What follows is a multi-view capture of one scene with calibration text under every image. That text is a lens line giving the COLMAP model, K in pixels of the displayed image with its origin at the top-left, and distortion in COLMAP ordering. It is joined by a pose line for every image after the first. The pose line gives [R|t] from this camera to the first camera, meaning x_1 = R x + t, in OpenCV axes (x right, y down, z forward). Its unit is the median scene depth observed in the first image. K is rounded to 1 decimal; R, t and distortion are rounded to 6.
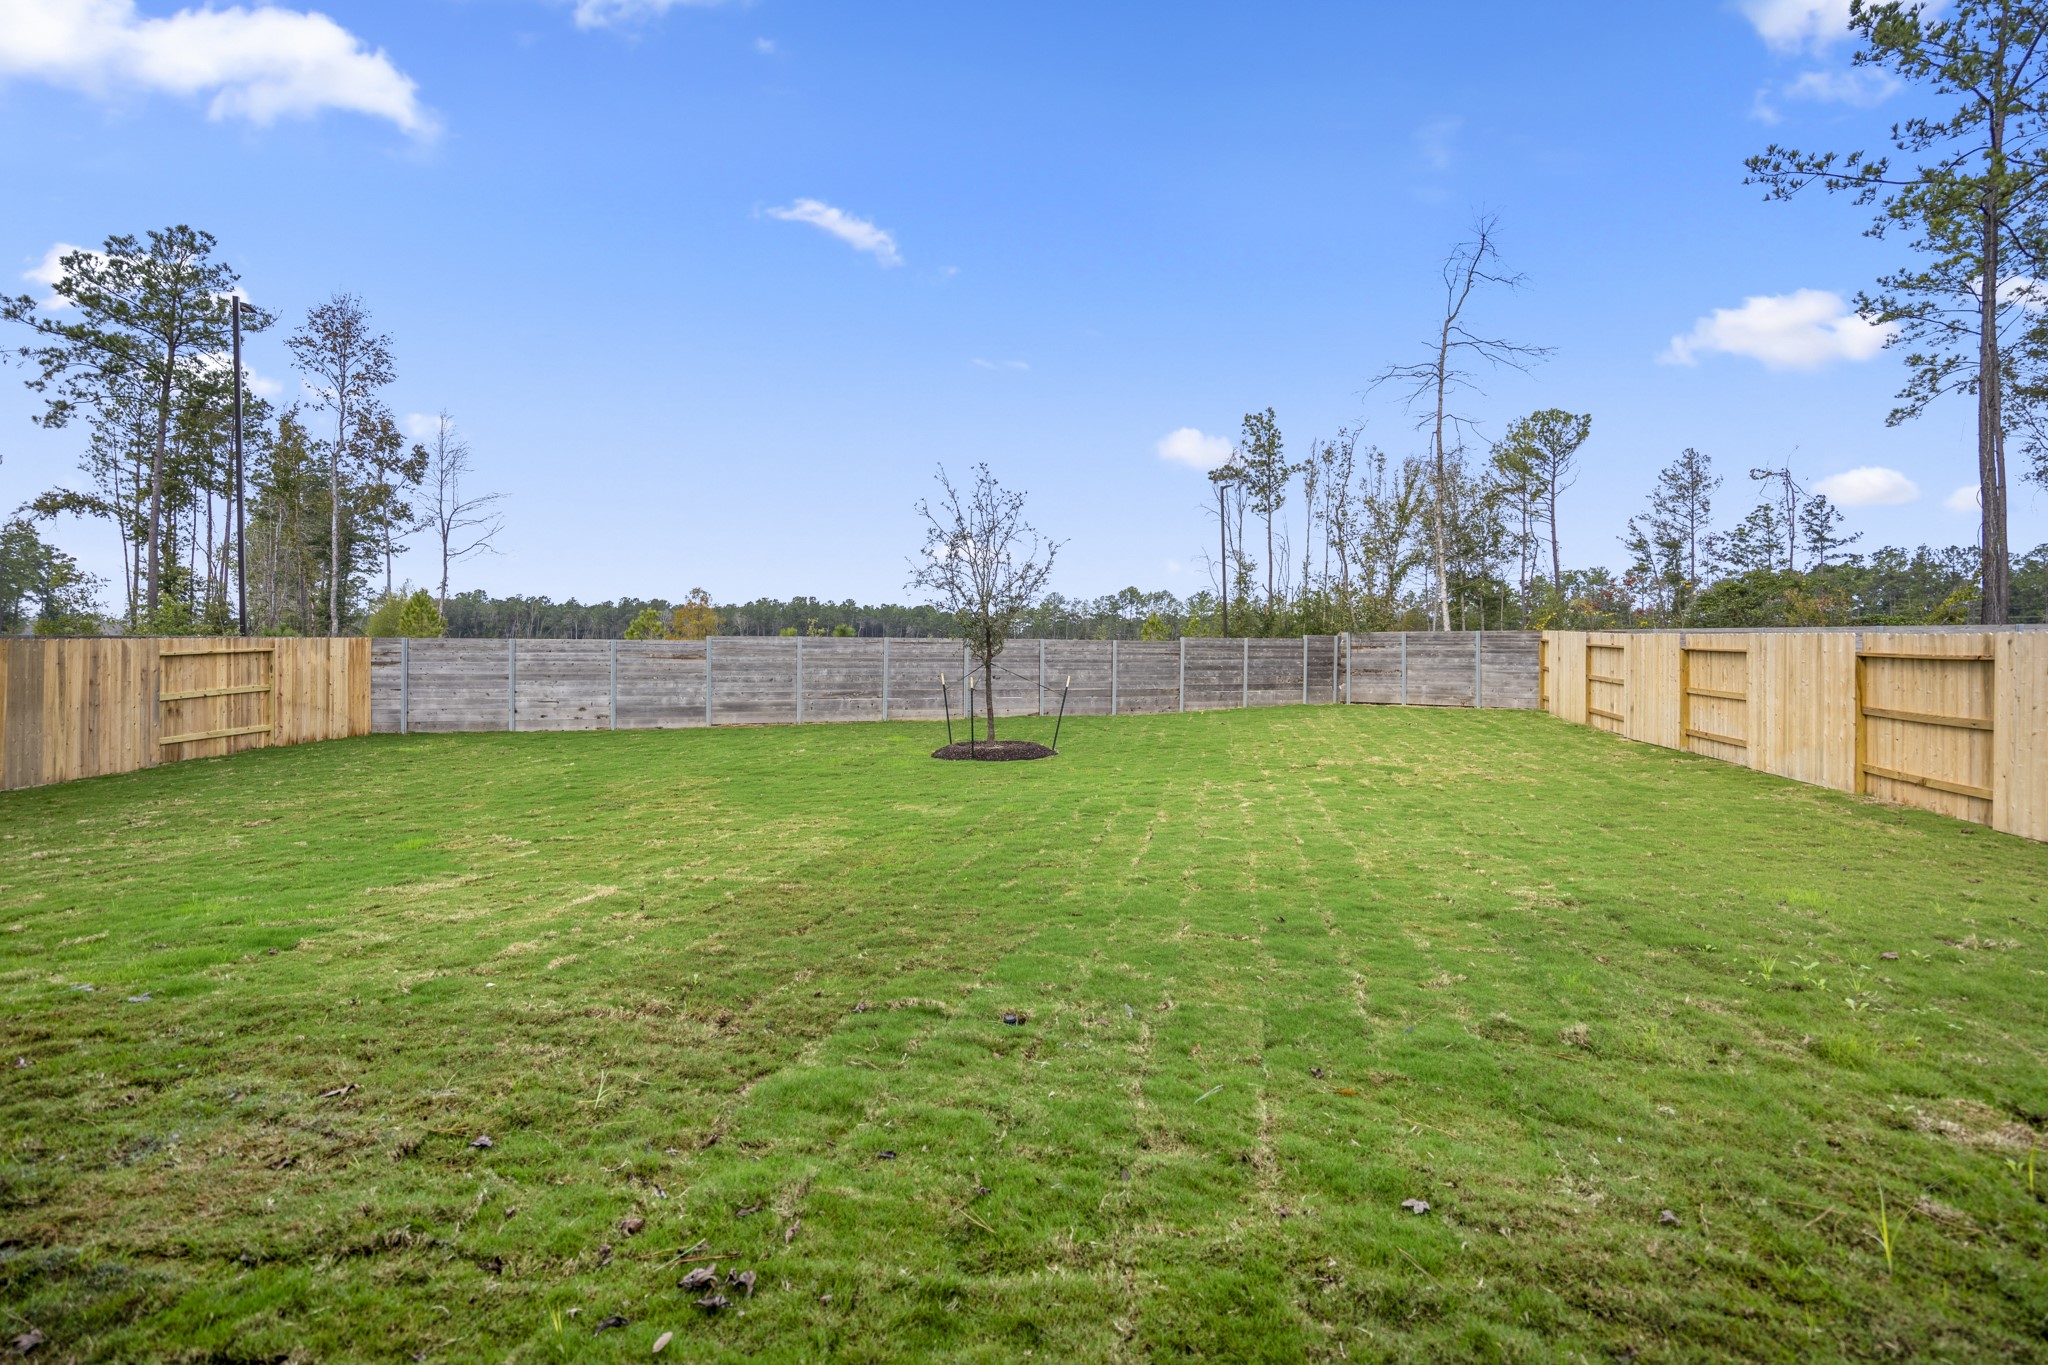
lens RADIAL K [[970.3, 0, 1034.6], [0, 970.3, 650.9], [0, 0, 1]] dist [-0.038522, 0.011172]
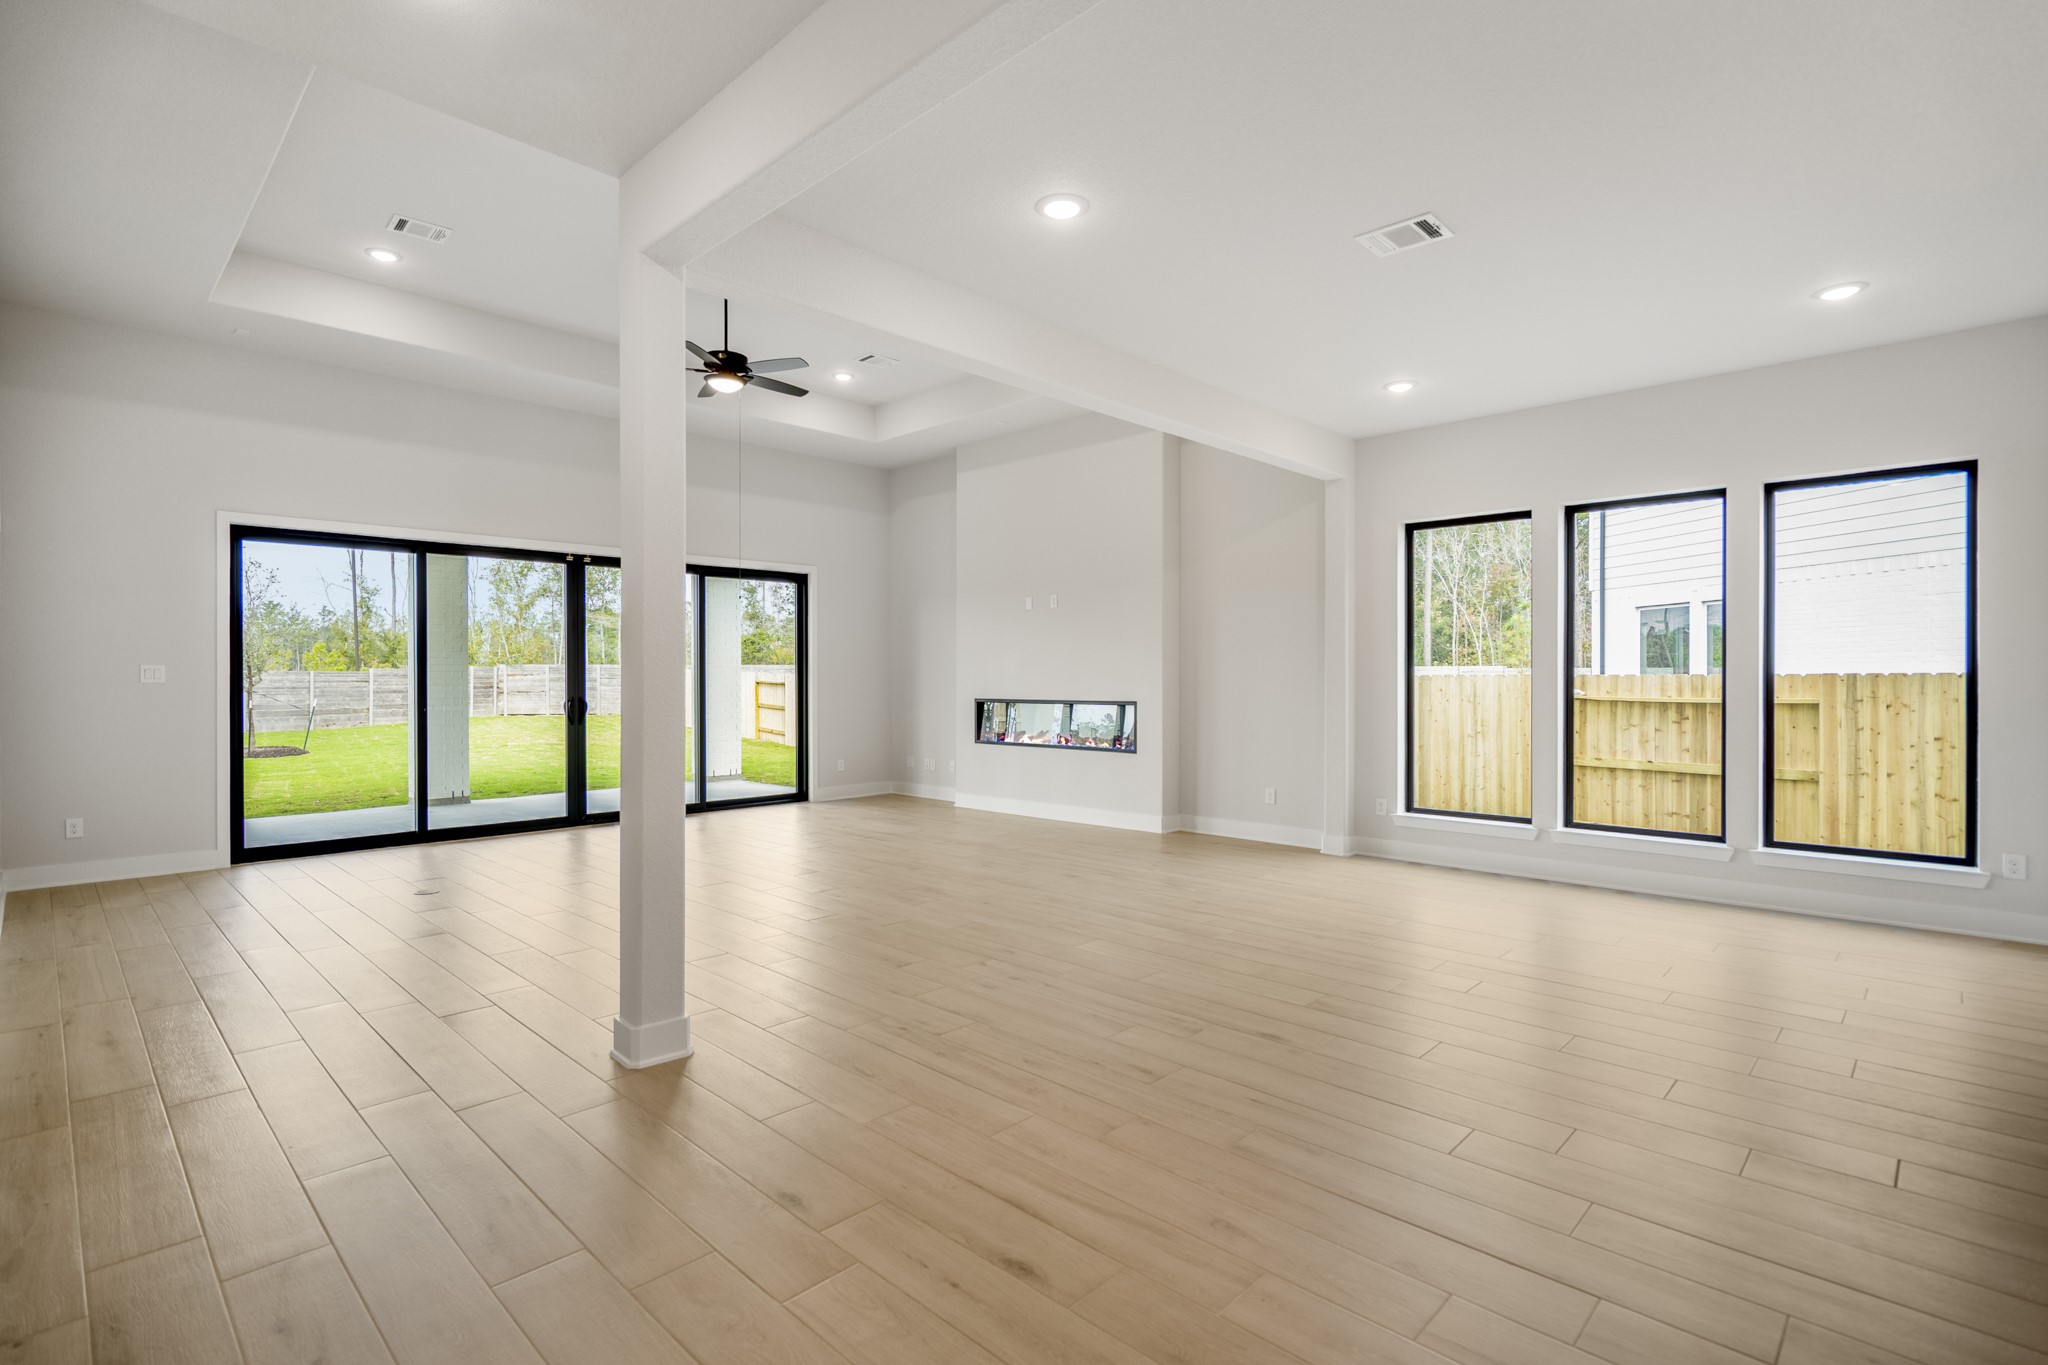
lens RADIAL K [[970.3, 0, 1041.6], [0, 970.3, 676.1], [0, 0, 1]] dist [-0.038522, 0.011172]
pose [[0.651246, -0.006371, 0.758840, -0.279430], [0.001725, 0.999975, 0.006915, -0.013458], [-0.758864, -0.003195, 0.651241, -0.612787]]
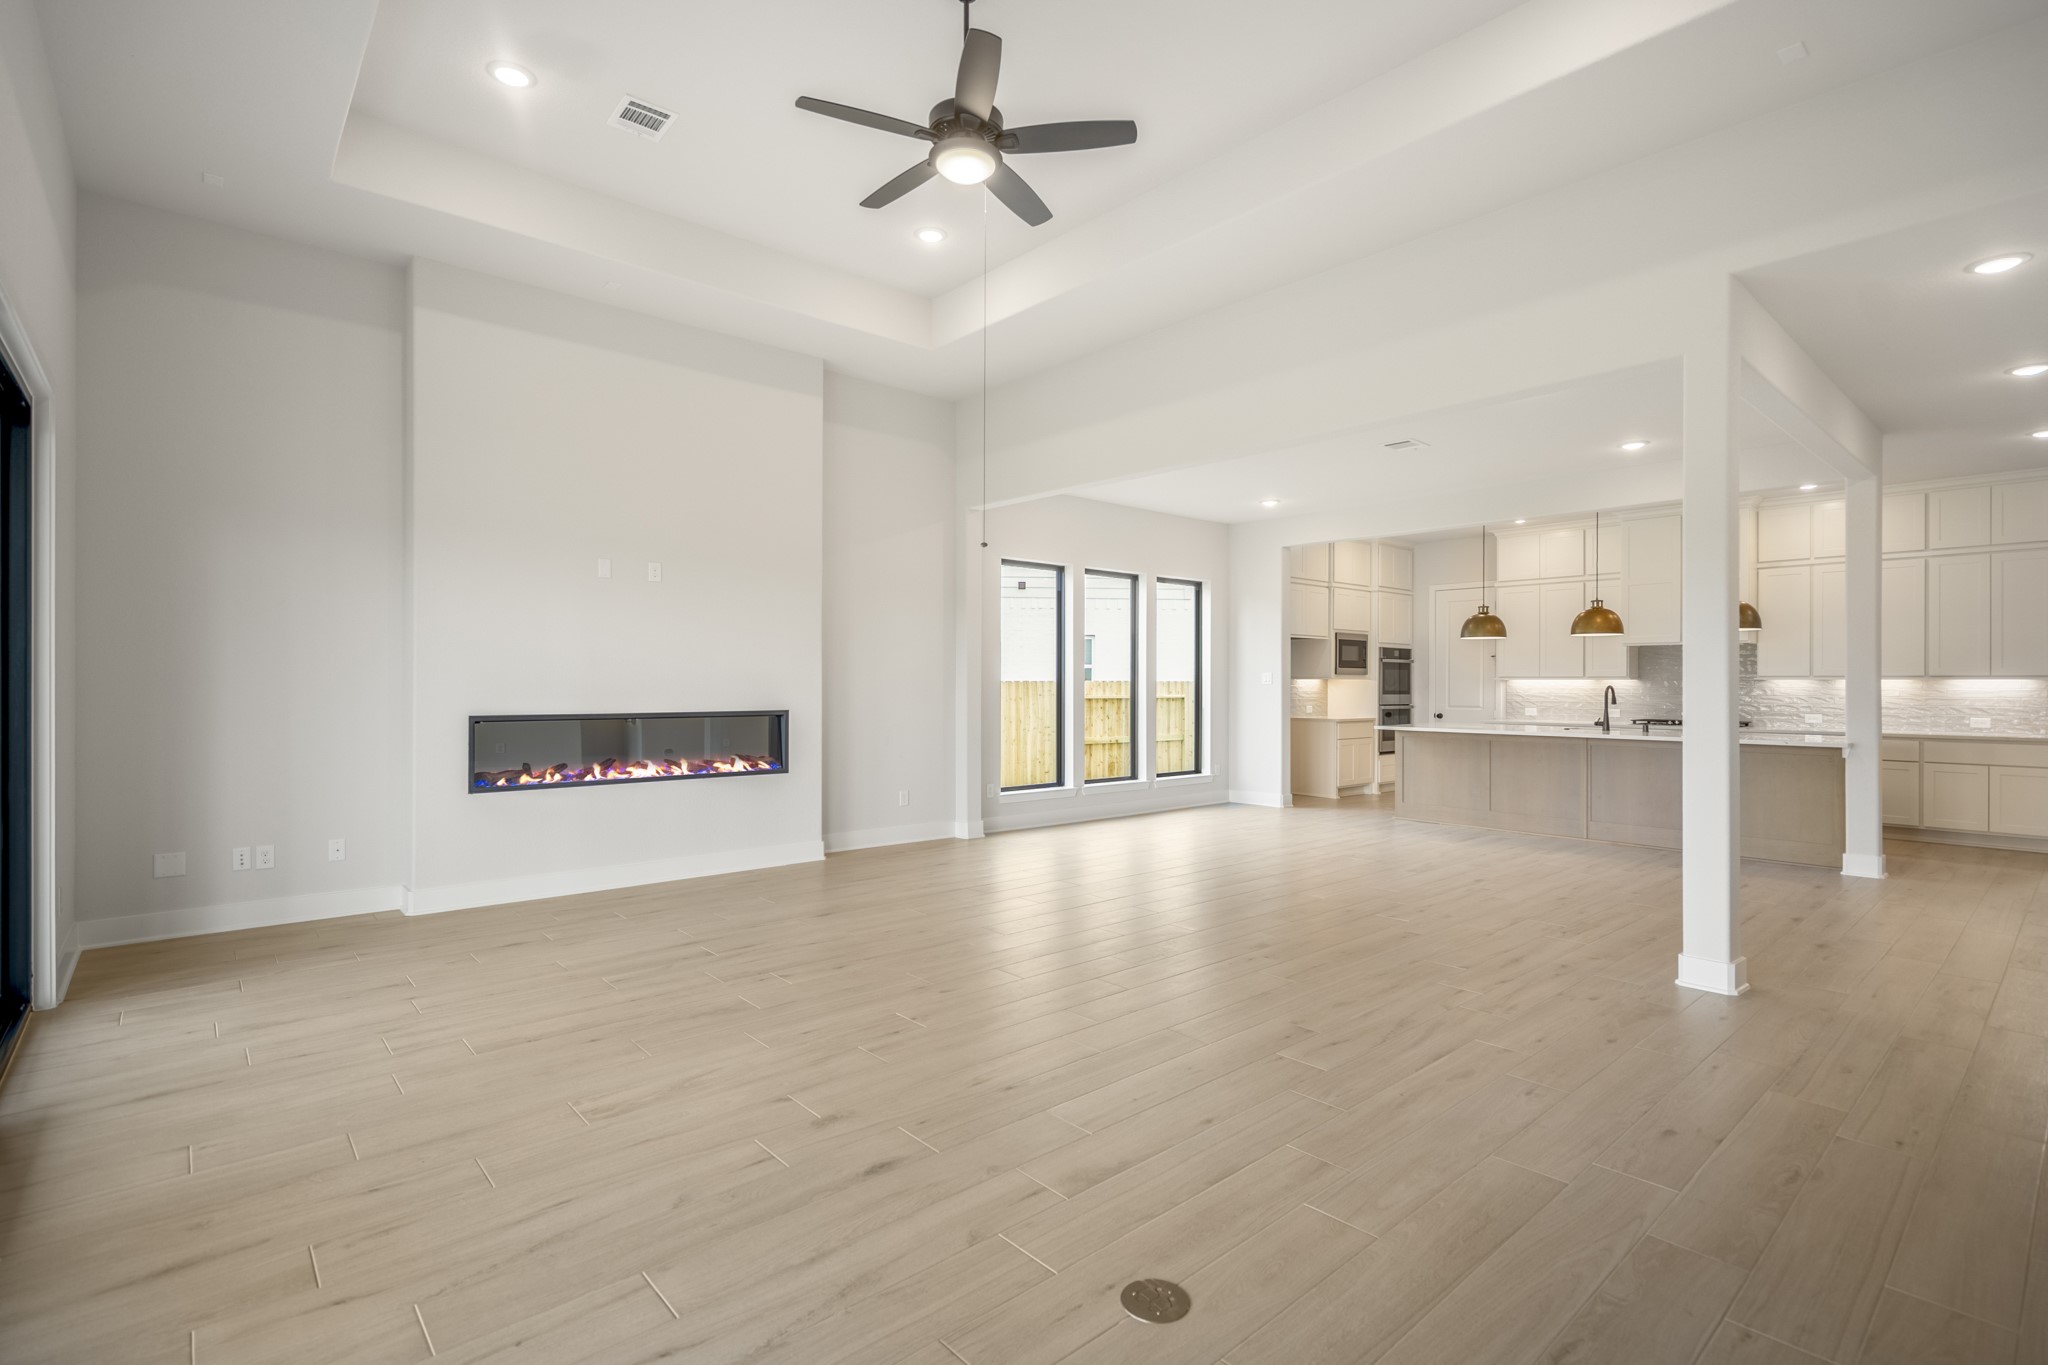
lens RADIAL K [[970.3, 0, 1002.2], [0, 970.3, 686.1], [0, 0, 1]] dist [-0.038522, 0.011172]
pose [[-0.699241, -0.013231, 0.714763, -0.240333], [-0.013792, 0.999892, 0.005016, -0.011286], [-0.714753, -0.006351, -0.699348, -0.190096]]
